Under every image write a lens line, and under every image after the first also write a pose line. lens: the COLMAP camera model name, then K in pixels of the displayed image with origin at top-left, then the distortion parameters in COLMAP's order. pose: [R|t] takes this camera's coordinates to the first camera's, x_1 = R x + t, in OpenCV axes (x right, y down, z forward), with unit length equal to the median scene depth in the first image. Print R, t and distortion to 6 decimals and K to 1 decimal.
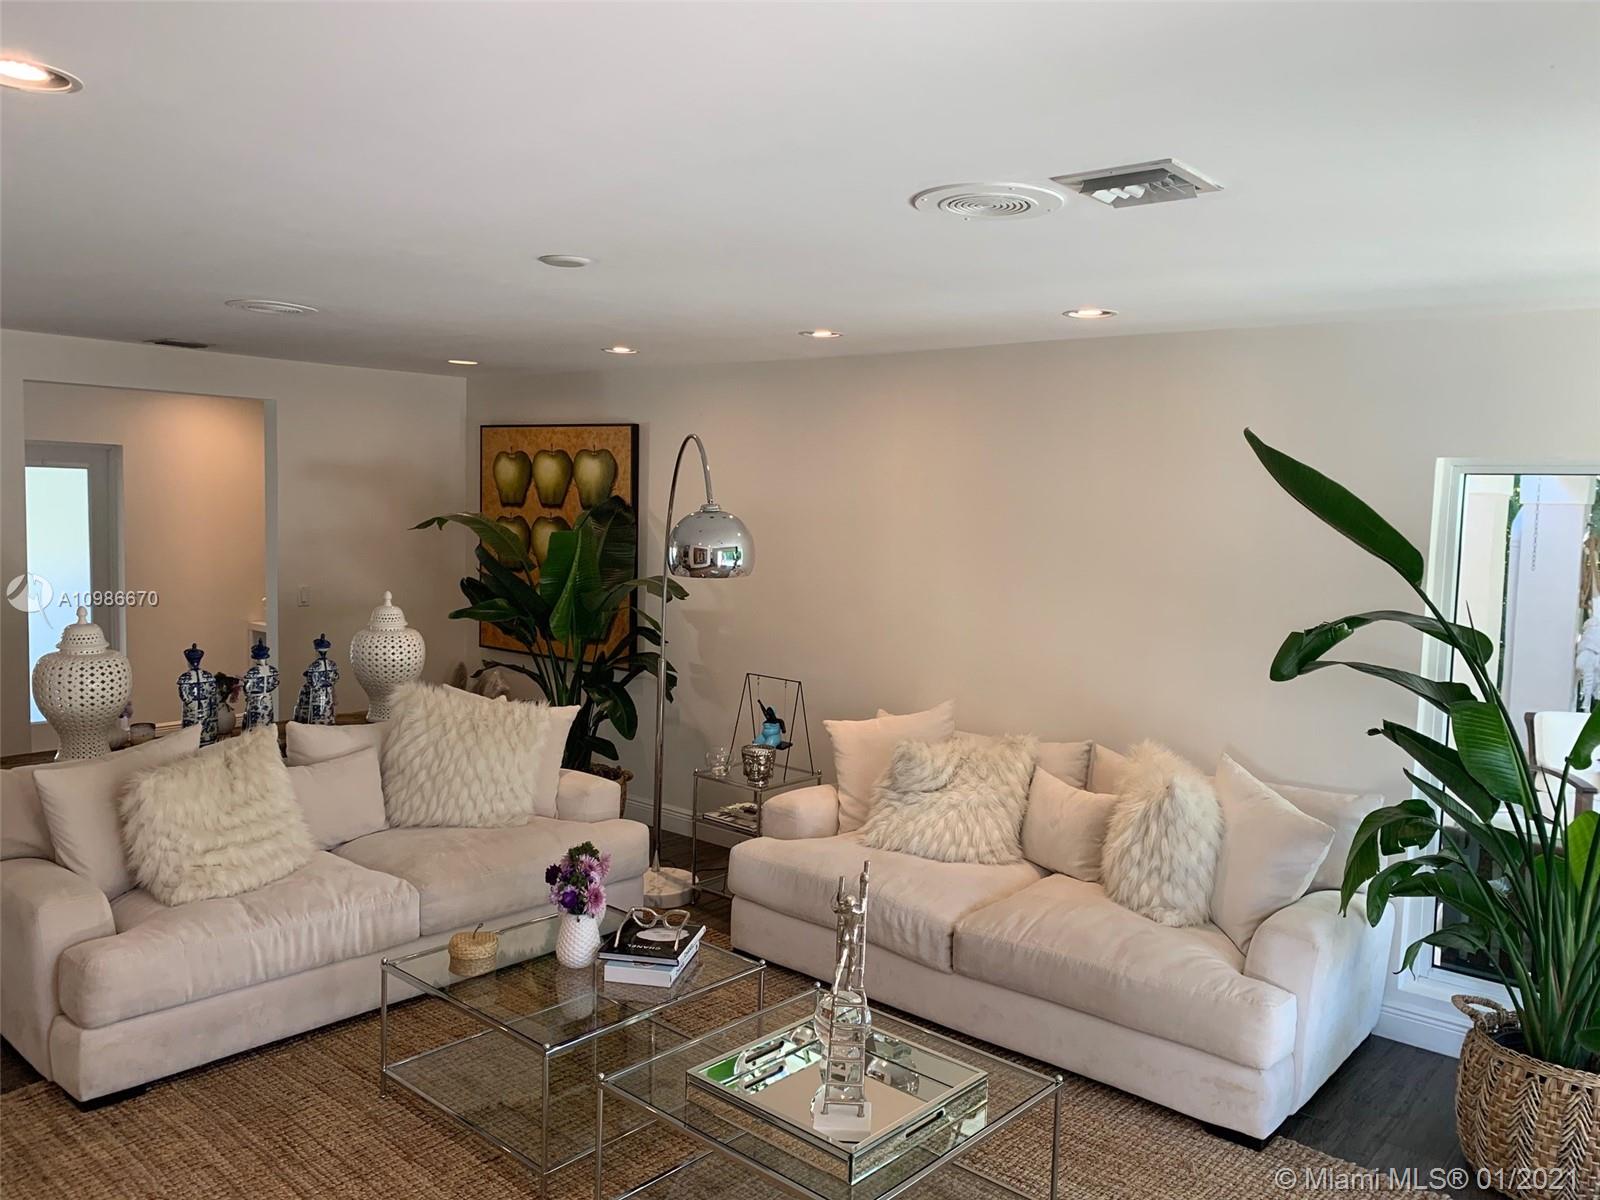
lens RADIAL K [[1216.3, 0, 813.7], [0, 1216.3, 591.1], [0, 0, 1]] dist [0.026352, -0.028460]
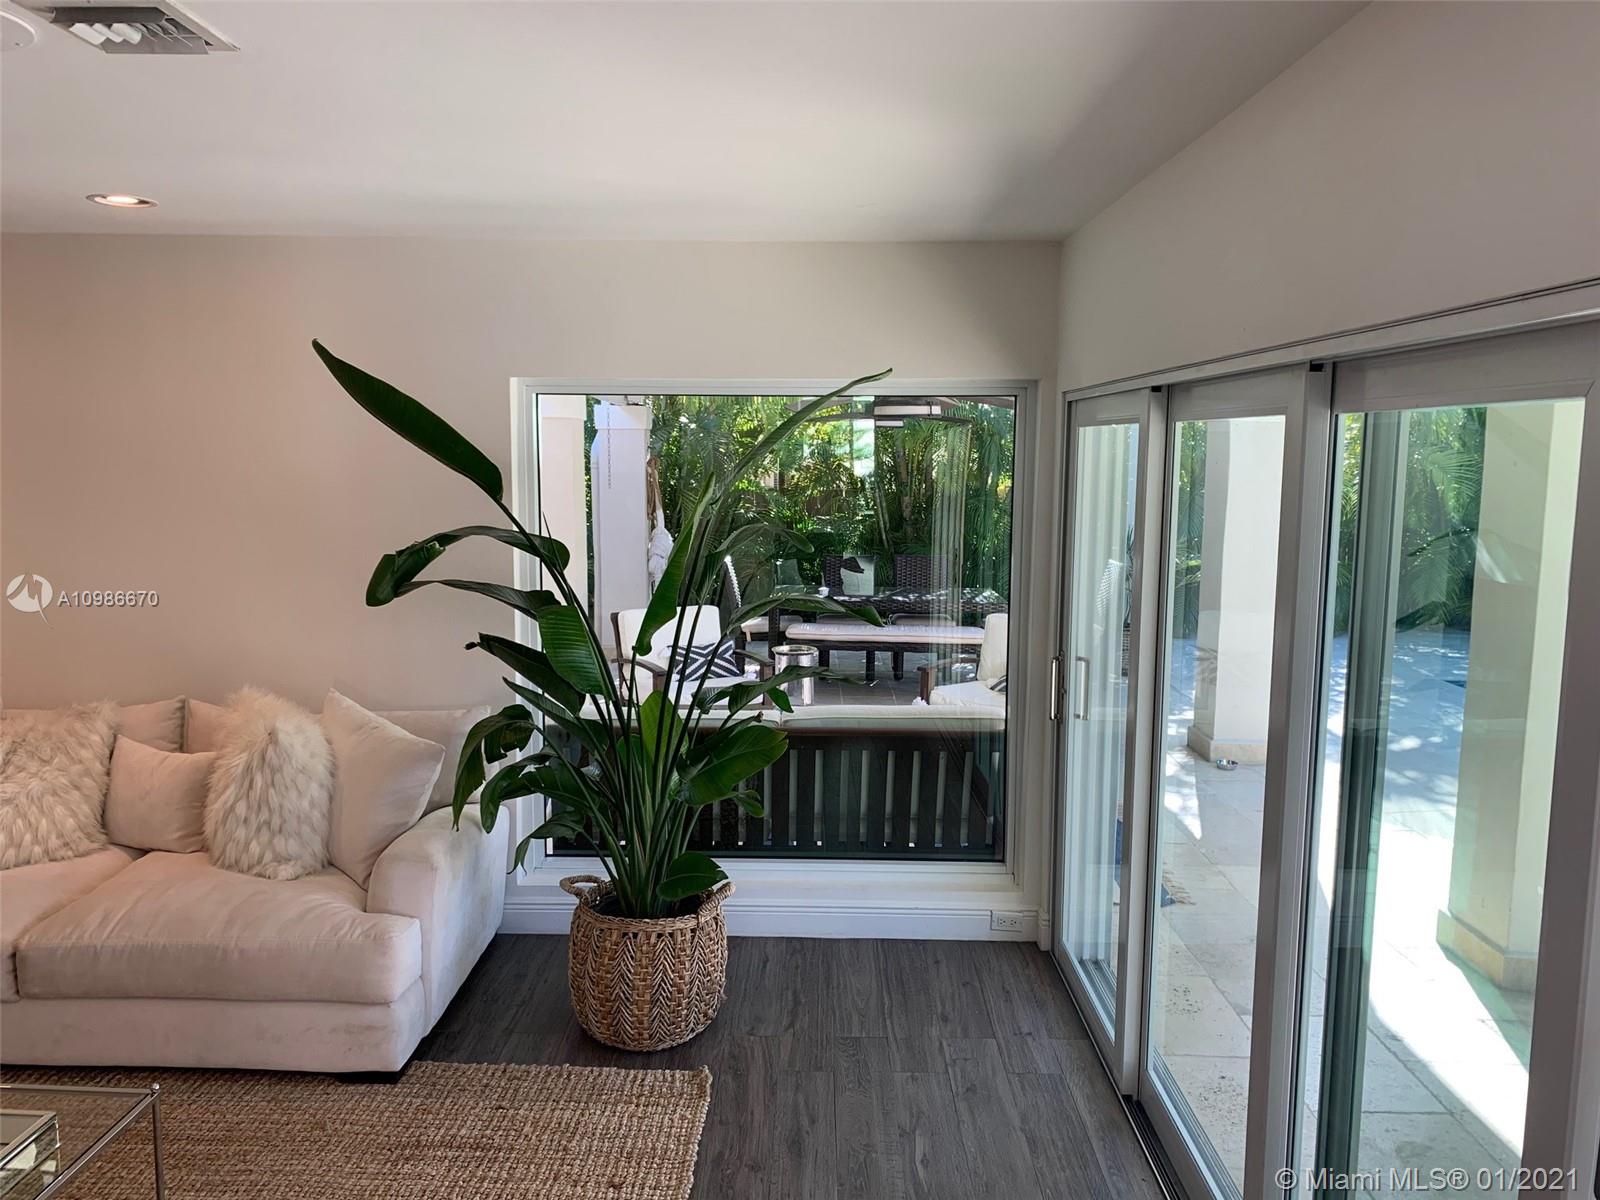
lens RADIAL K [[1216.3, 0, 779.8], [0, 1216.3, 588.3], [0, 0, 1]] dist [0.026352, -0.028460]
pose [[0.786514, -0.094621, 0.610280, 0.039475], [0.064359, 0.995370, 0.071384, 0.010246], [-0.614209, -0.016867, 0.788963, 0.036468]]
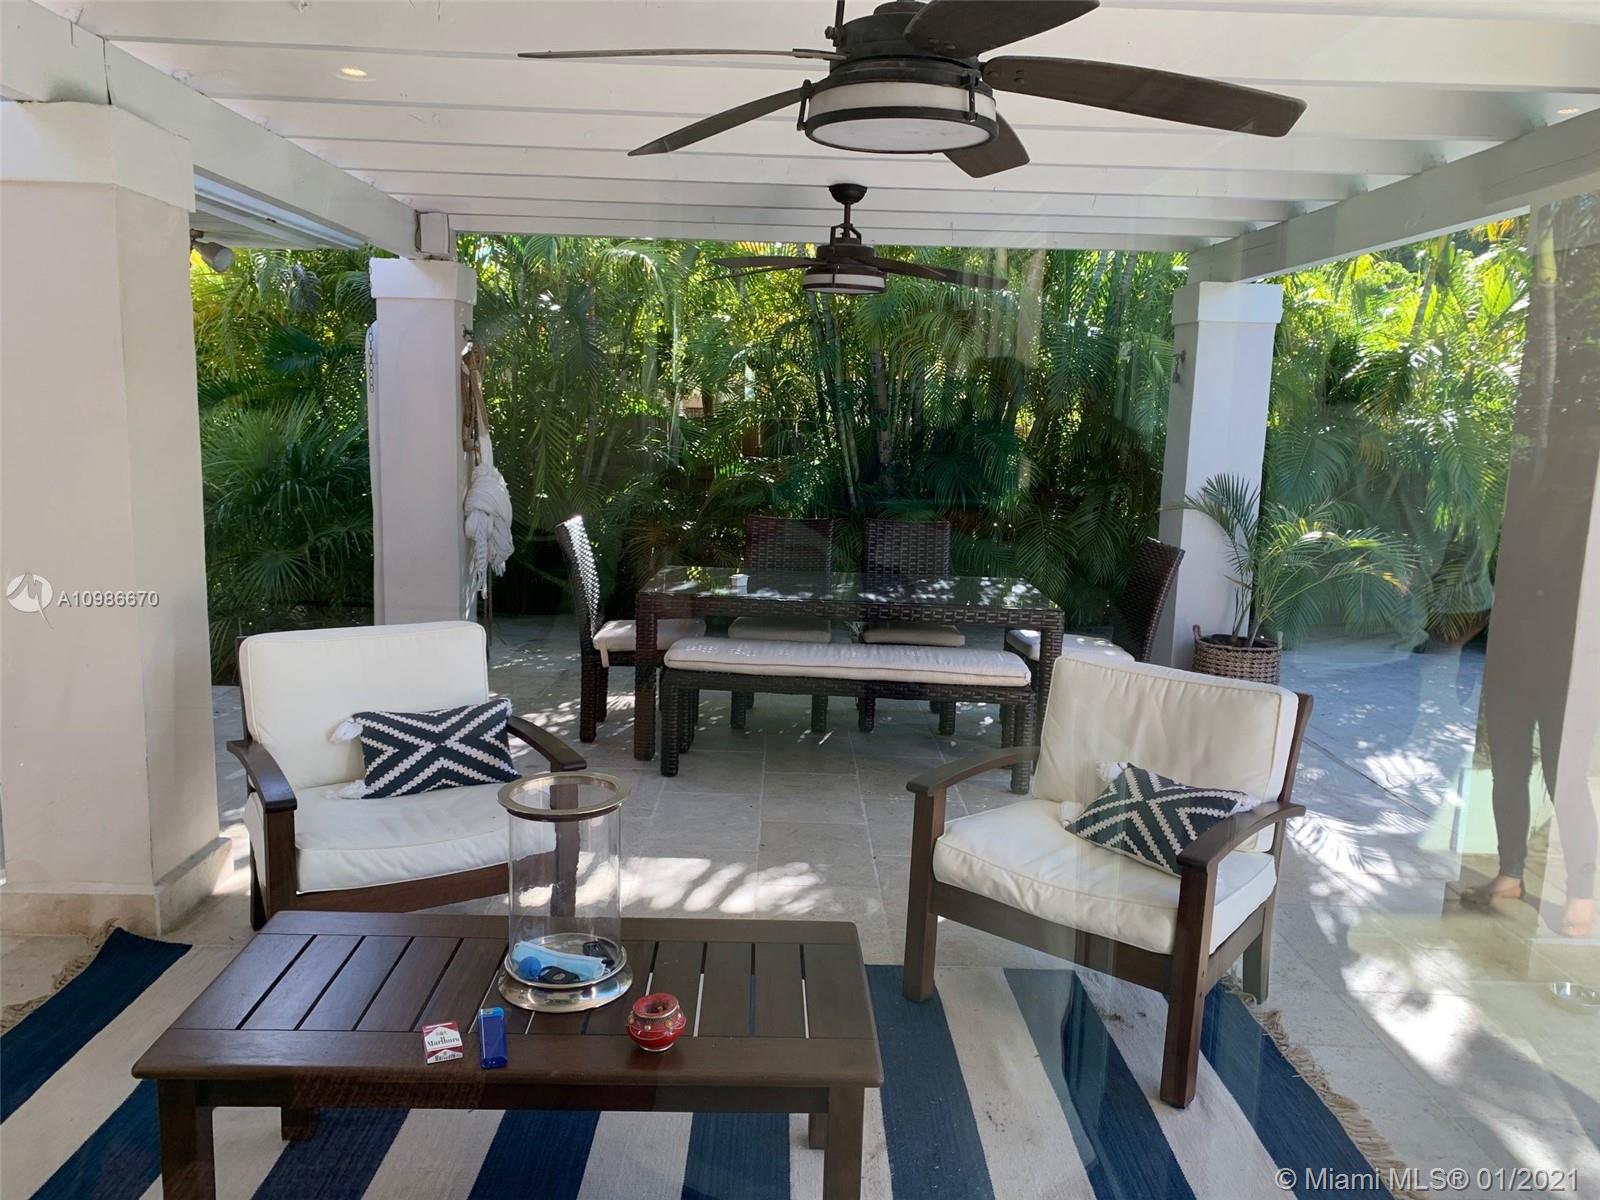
lens RADIAL K [[1216.3, 0, 803.0], [0, 1216.3, 596.7], [0, 0, 1]] dist [0.026352, -0.028460]
pose [[0.761980, -0.104207, 0.639162, 0.745733], [0.040145, 0.992671, 0.113982, 0.057896], [-0.646355, -0.061192, 0.760579, 0.785447]]
